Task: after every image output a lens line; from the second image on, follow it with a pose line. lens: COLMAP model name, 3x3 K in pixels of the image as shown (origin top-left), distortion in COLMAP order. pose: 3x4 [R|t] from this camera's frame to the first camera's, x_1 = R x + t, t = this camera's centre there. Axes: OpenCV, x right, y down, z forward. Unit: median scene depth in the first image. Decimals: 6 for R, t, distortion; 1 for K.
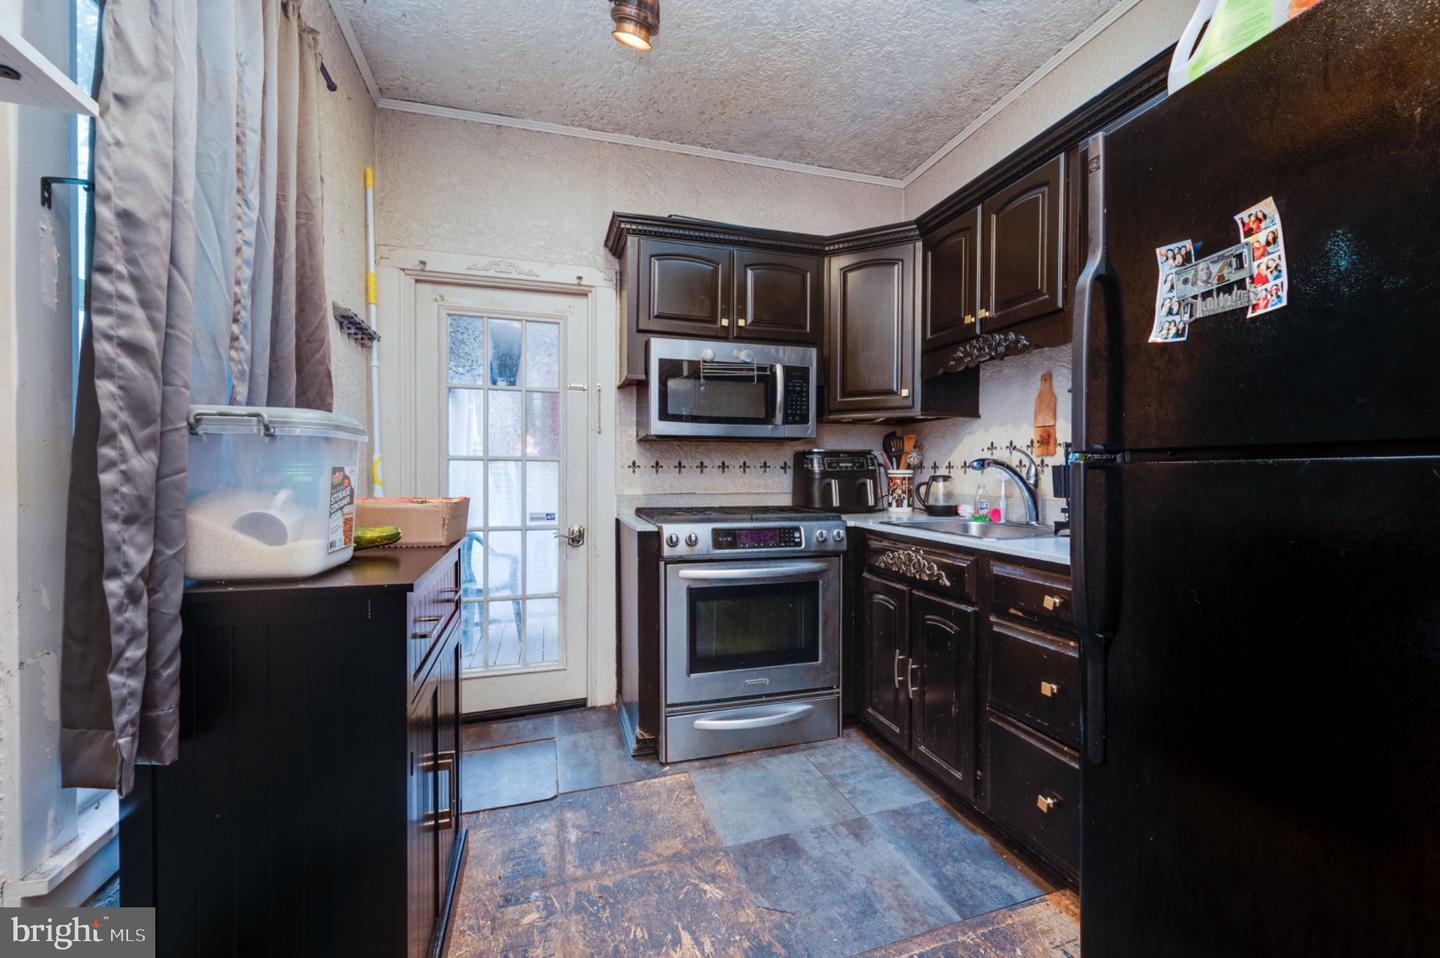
lens RADIAL K [[615.9, 0, 724.2], [0, 615.9, 487.1], [0, 0, 1]] dist [-0.006837, 0.000726]
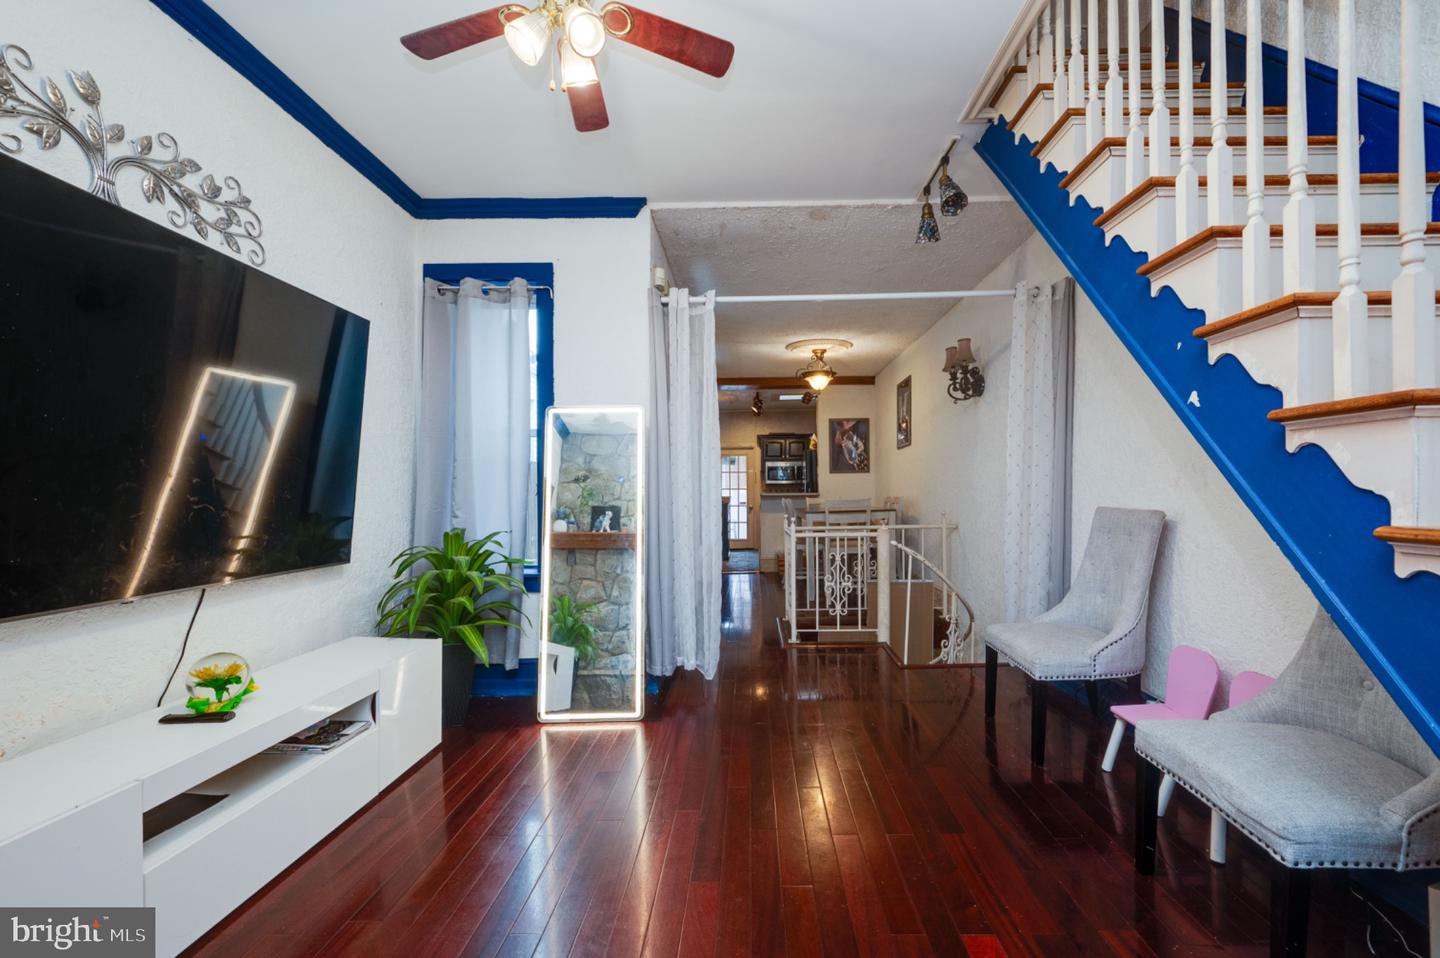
lens RADIAL K [[615.9, 0, 734.1], [0, 615.9, 511.8], [0, 0, 1]] dist [-0.006837, 0.000726]
pose [[0.952527, -0.002570, -0.304443, 1.246038], [0.004066, 0.999983, 0.004278, 0.122051], [0.304427, -0.005313, 0.952521, -4.058919]]
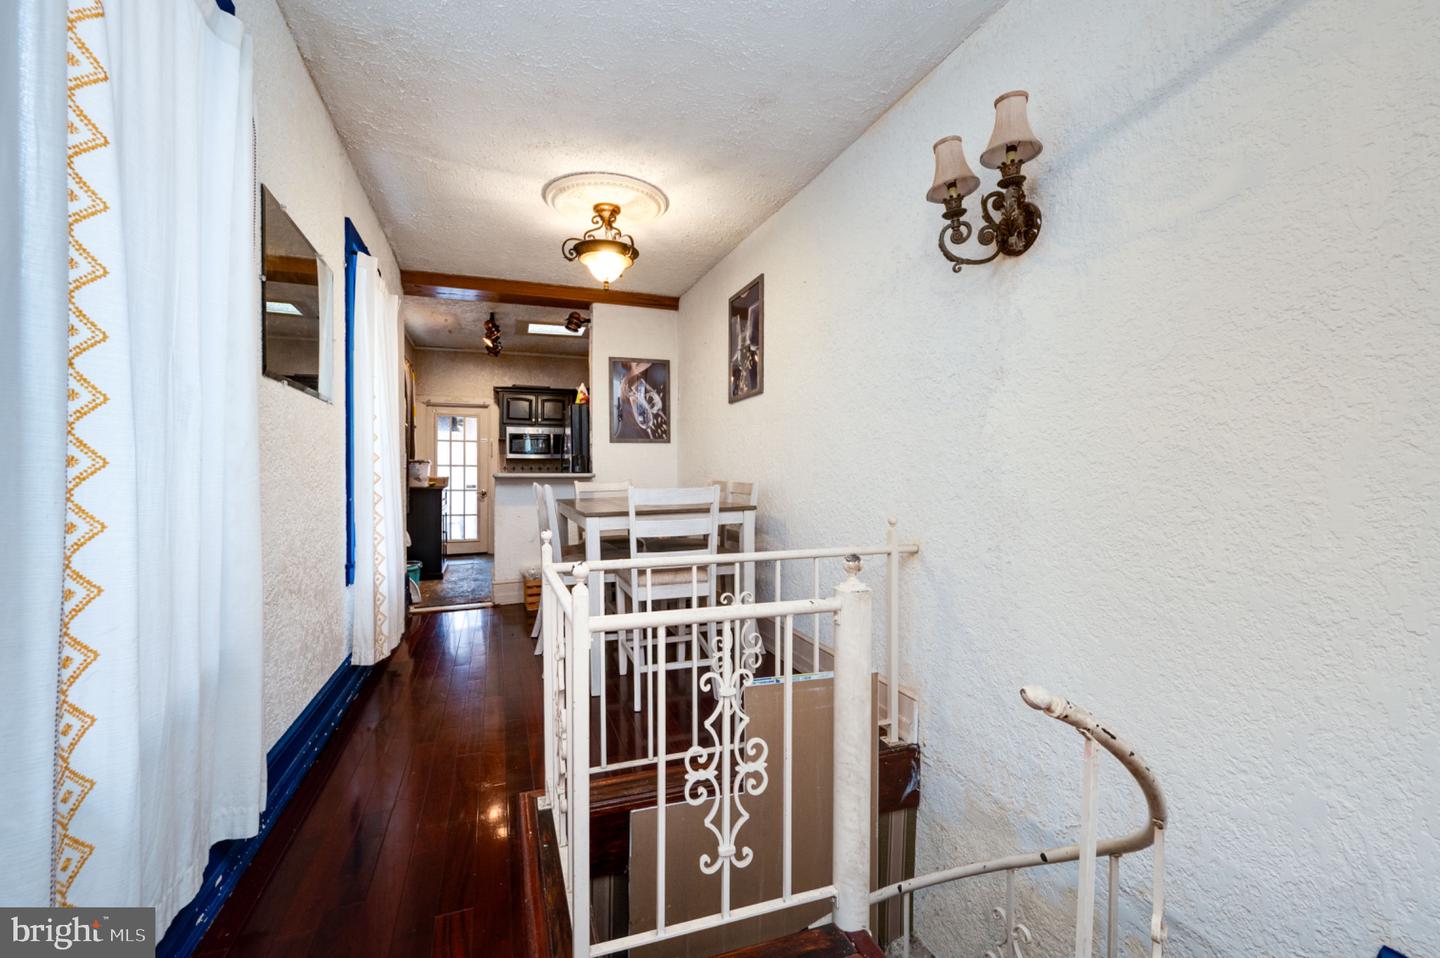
lens RADIAL K [[615.9, 0, 709.5], [0, 615.9, 478.8], [0, 0, 1]] dist [-0.006837, 0.000726]
pose [[0.998561, -0.002606, 0.053564, 0.879818], [0.003319, 0.999907, -0.013229, 0.074099], [-0.053524, 0.013388, 0.998477, -2.556793]]
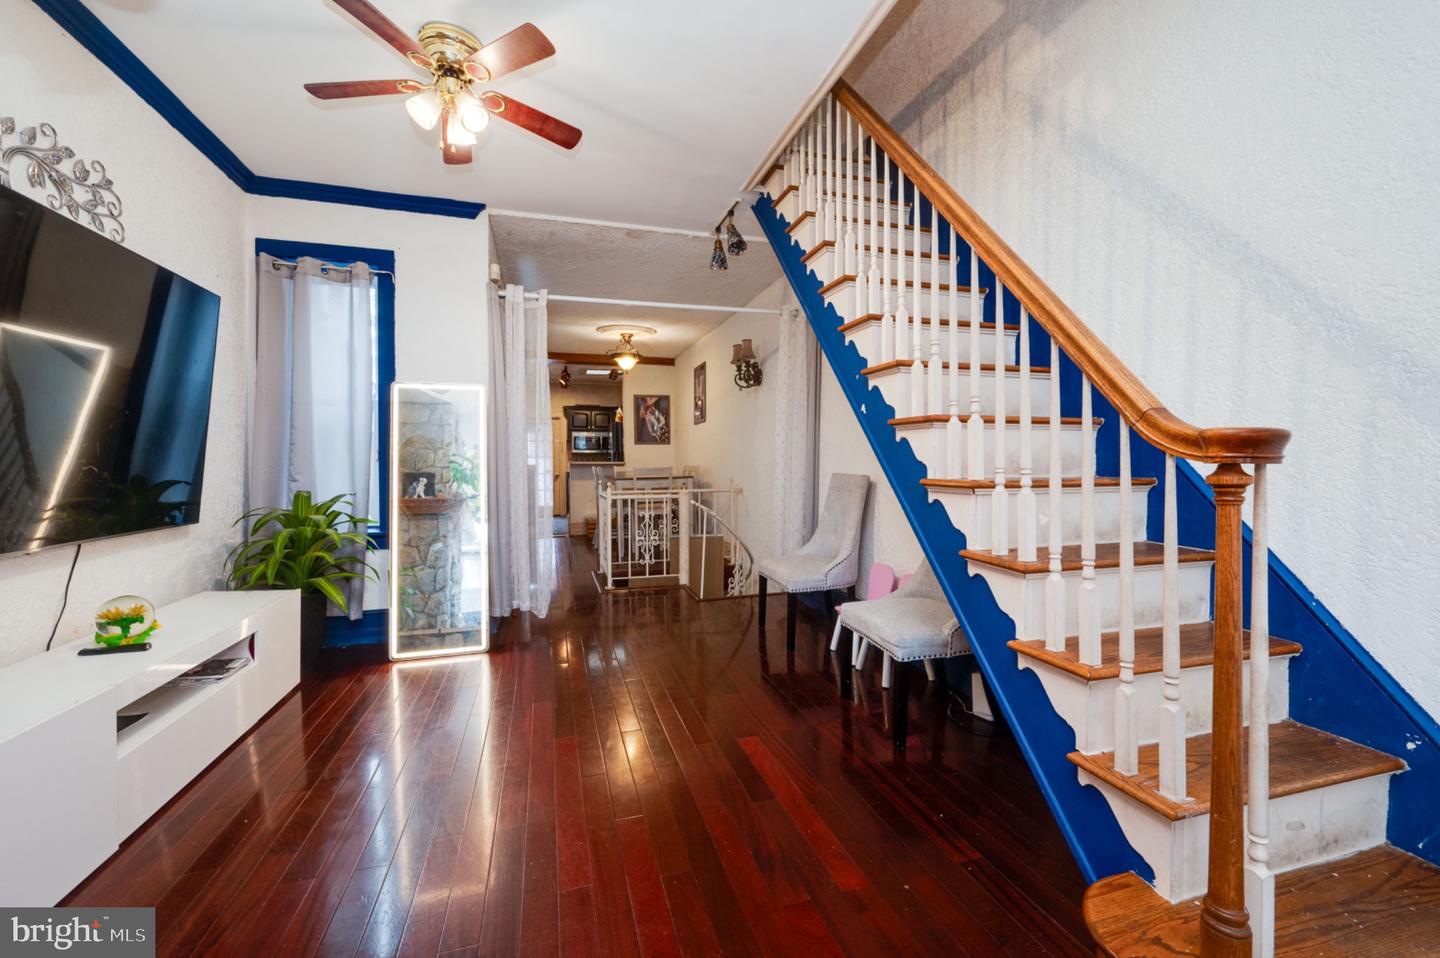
lens RADIAL K [[615.9, 0, 716.3], [0, 615.9, 478.3], [0, 0, 1]] dist [-0.006837, 0.000726]
pose [[0.999926, -0.002520, -0.011904, 1.255941], [0.002523, 0.999997, 0.000189, 0.135373], [0.011903, -0.000220, 0.999929, -4.455749]]
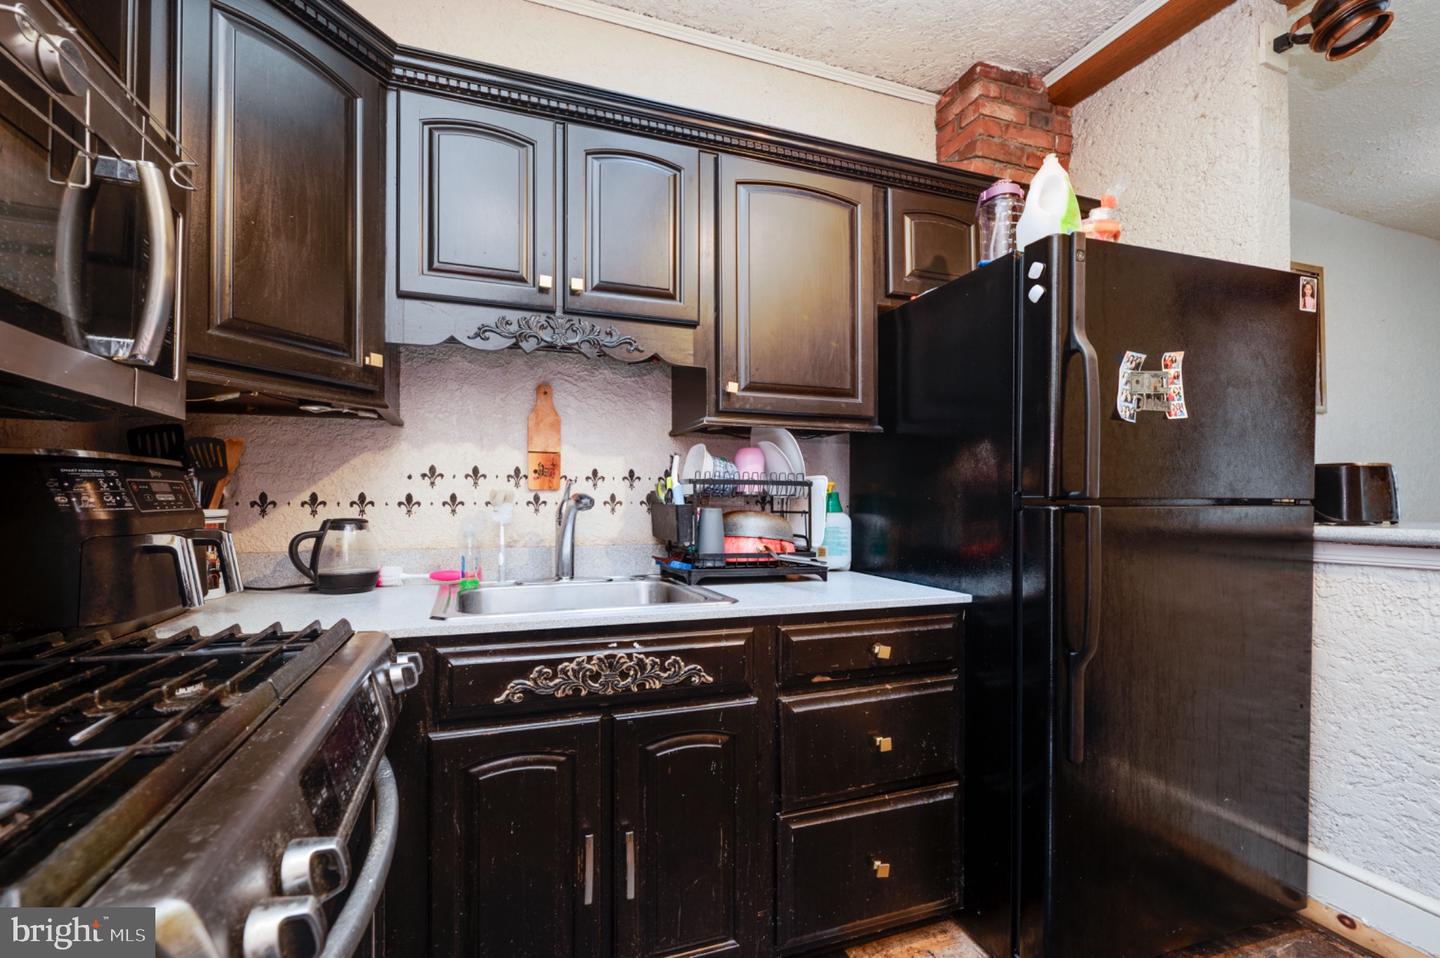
lens RADIAL K [[615.9, 0, 710.8], [0, 615.9, 499.0], [0, 0, 1]] dist [-0.006837, 0.000726]
pose [[-0.047756, 0.002641, 0.998856, -0.259332], [0.024591, 0.999697, -0.001468, -0.033461], [-0.998556, 0.024493, -0.047807, 0.838304]]
